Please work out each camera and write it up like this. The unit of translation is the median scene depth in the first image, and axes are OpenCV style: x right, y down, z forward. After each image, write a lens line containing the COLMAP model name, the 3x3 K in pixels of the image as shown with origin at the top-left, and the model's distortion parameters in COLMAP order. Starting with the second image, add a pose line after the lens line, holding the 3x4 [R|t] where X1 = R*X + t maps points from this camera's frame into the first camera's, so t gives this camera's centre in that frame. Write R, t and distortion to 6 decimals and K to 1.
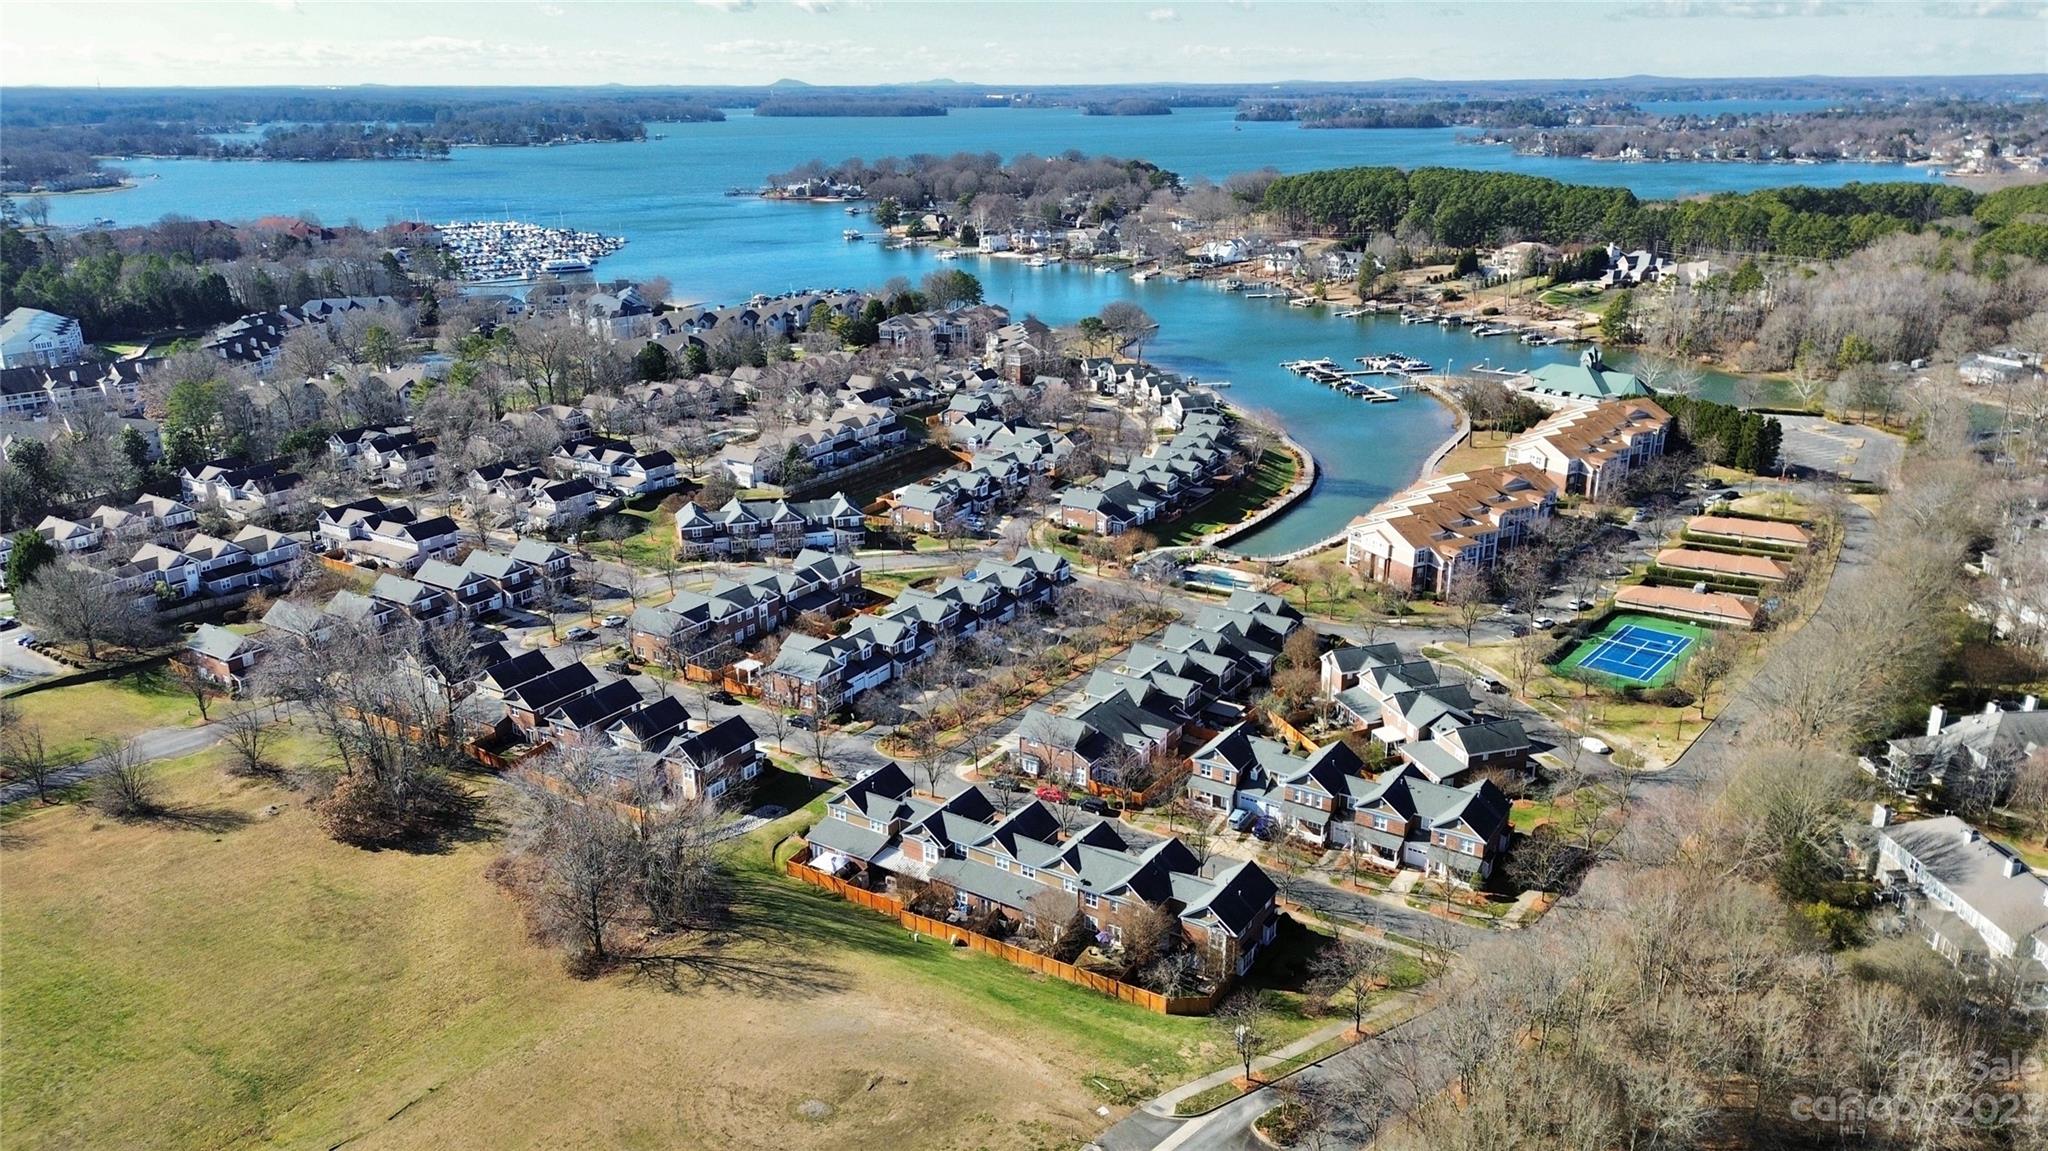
lens RADIAL K [[1448.8, 0, 1030.4], [0, 1448.8, 579.1], [0, 0, 1]] dist [0.072004, -0.069515]
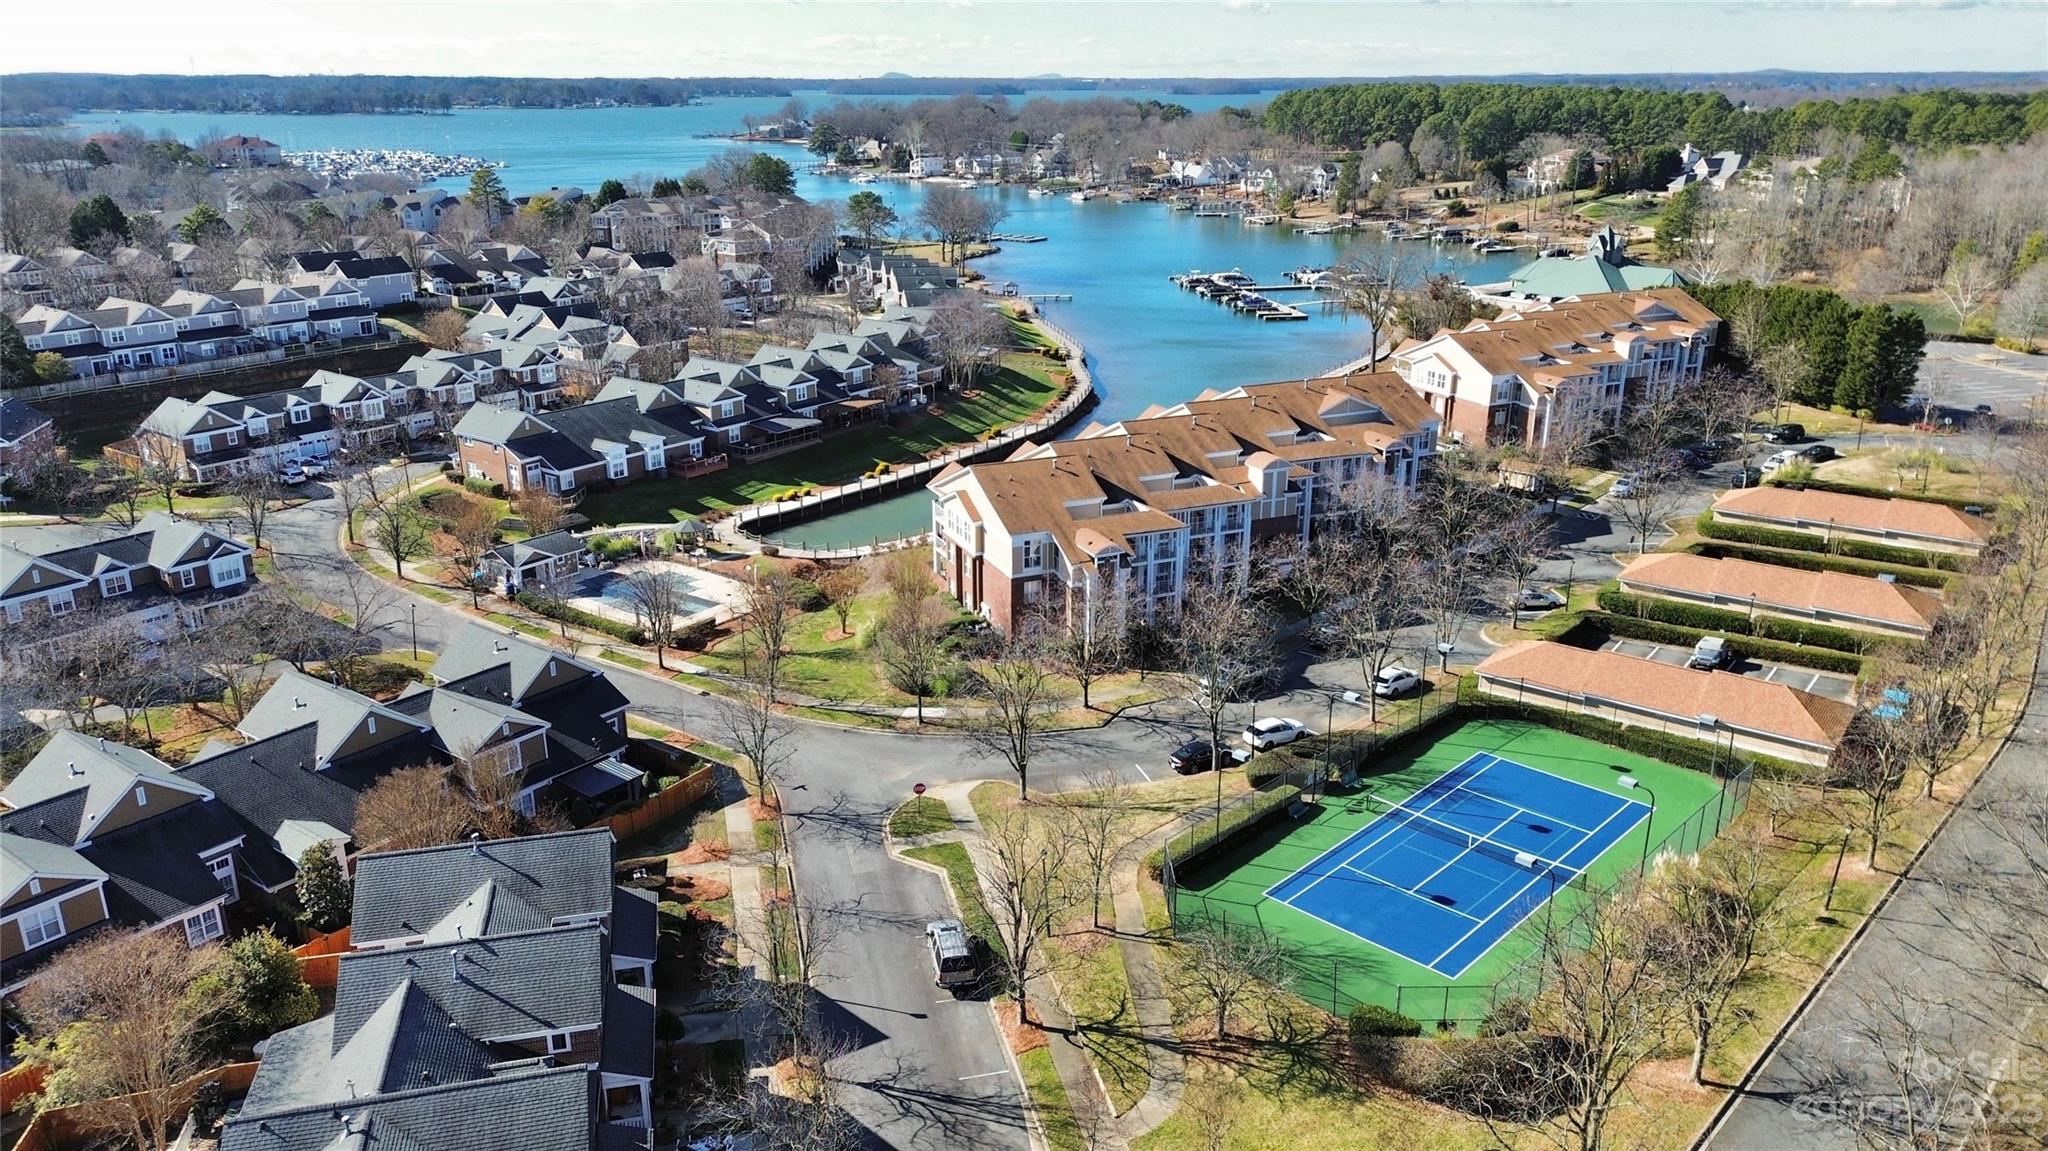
lens RADIAL K [[1448.8, 0, 1030.4], [0, 1448.8, 579.1], [0, 0, 1]] dist [0.072004, -0.069515]
pose [[0.997456, 0.026617, -0.066133, 0.241059], [-0.026463, 0.999645, 0.003215, -0.007866], [0.066195, -0.001457, 0.997806, 0.475664]]
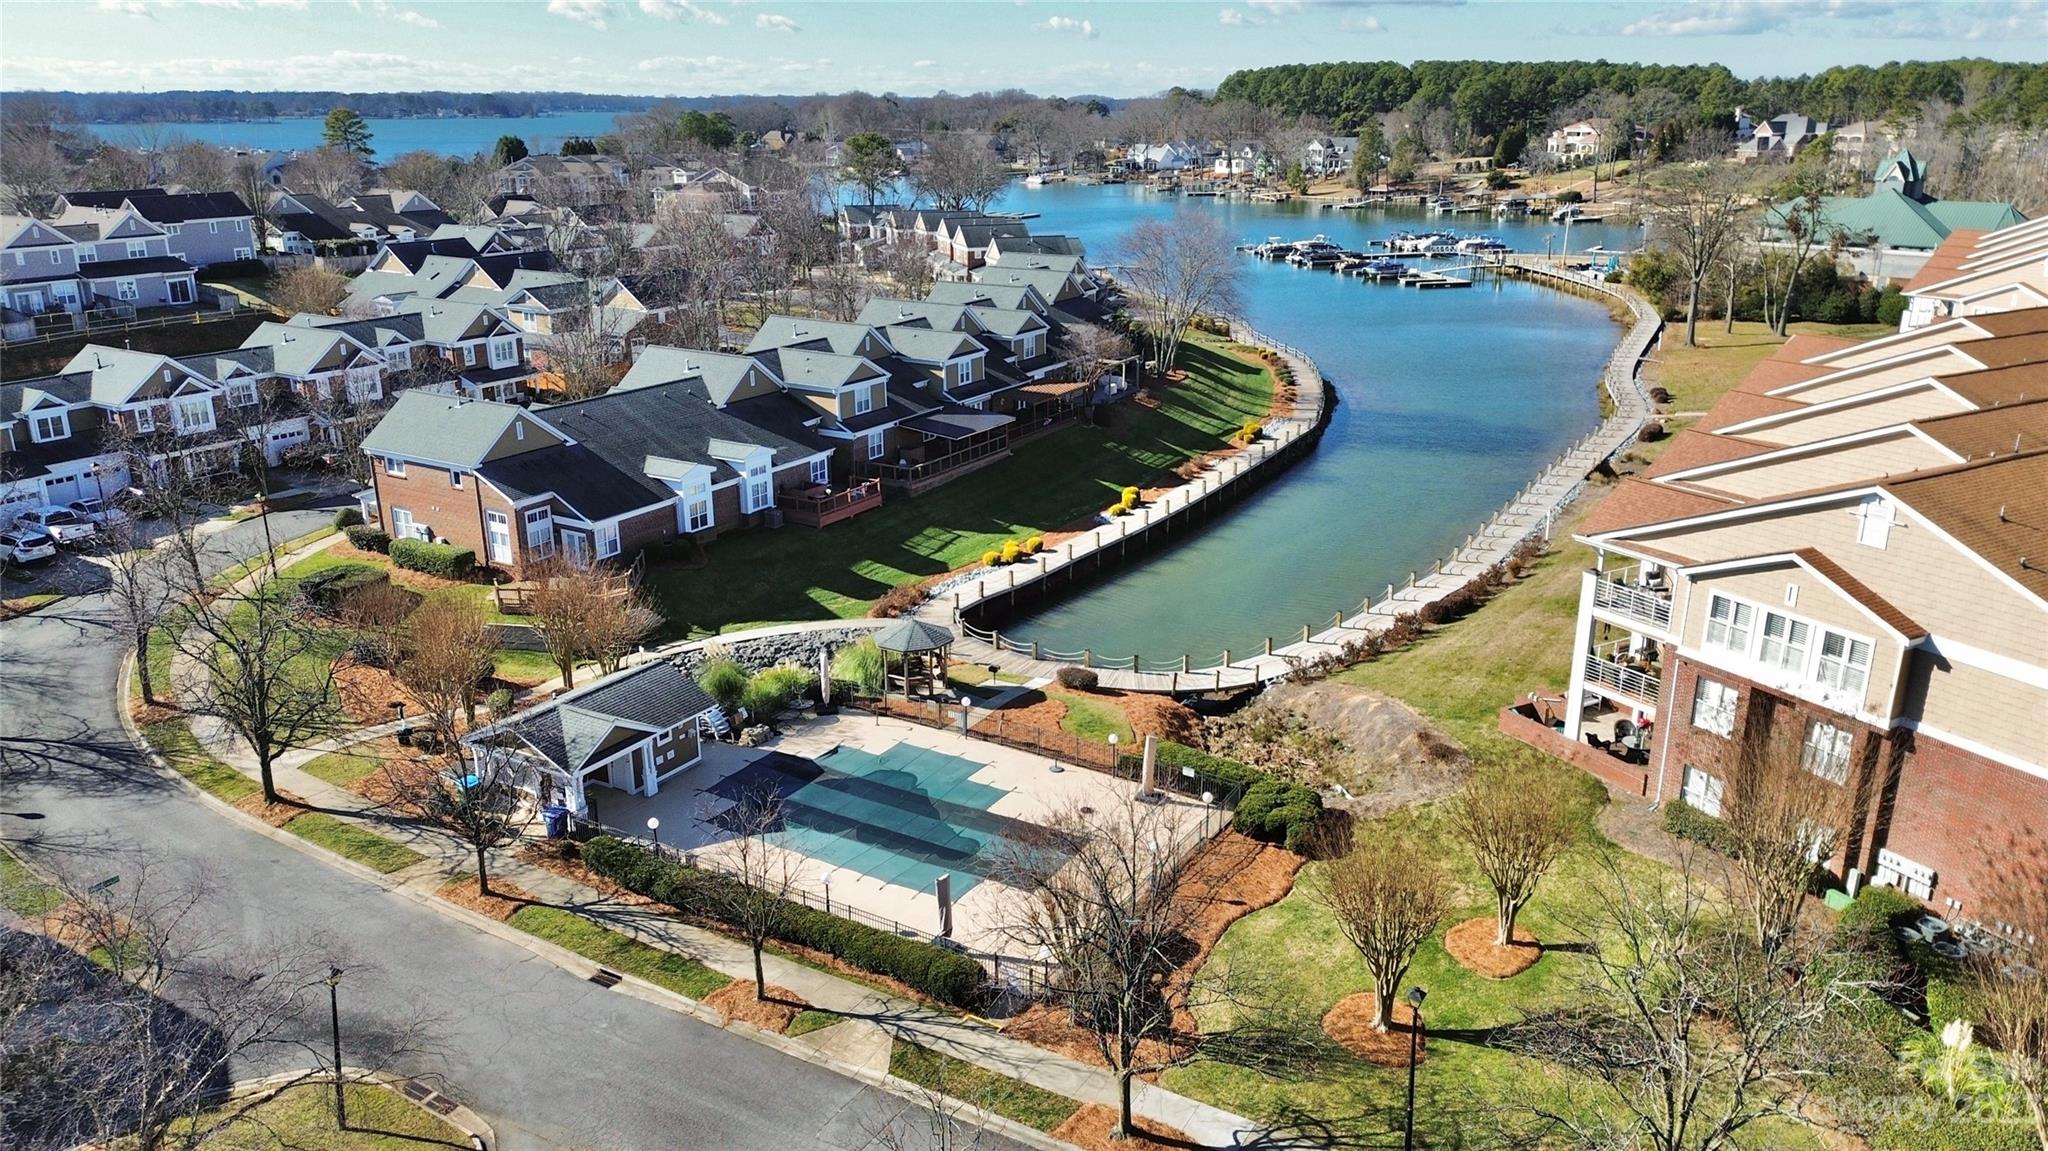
lens RADIAL K [[1448.8, 0, 1030.4], [0, 1448.8, 579.1], [0, 0, 1]] dist [0.072004, -0.069515]
pose [[0.999652, -0.006430, 0.025574, 0.122477], [0.006744, 0.999903, -0.012209, -0.024510], [-0.025493, 0.012378, 0.999598, 0.698984]]
